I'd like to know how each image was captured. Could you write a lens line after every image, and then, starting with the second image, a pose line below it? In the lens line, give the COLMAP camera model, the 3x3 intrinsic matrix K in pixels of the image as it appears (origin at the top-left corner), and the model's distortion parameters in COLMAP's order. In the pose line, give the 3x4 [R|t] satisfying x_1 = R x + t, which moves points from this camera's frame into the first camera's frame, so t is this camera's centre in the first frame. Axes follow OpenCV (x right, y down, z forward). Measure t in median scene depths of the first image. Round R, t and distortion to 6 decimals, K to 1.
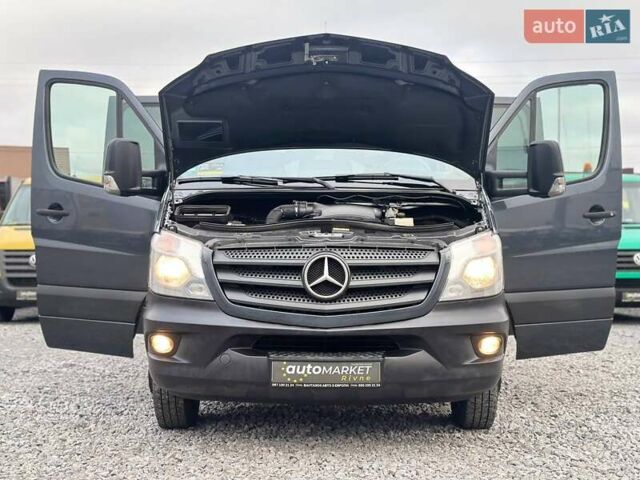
lens RADIAL K [[880.5, 0, 317.4], [0, 880.5, 245.3], [0, 0, 1]] dist [0.131889, 0.000000]
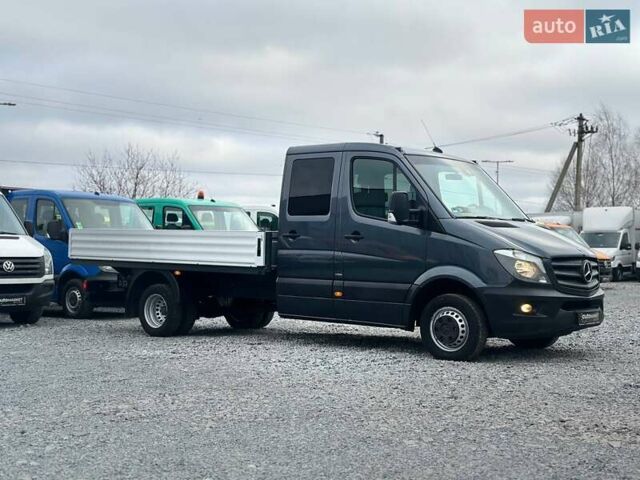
lens RADIAL K [[880.5, 0, 317.9], [0, 880.5, 240.2], [0, 0, 1]] dist [0.131889, 0.000000]
pose [[0.638848, 0.018440, 0.769112, -1.902625], [-0.007528, 0.999815, -0.017718, 0.003326], [-0.769296, 0.005529, 0.638869, 0.135504]]
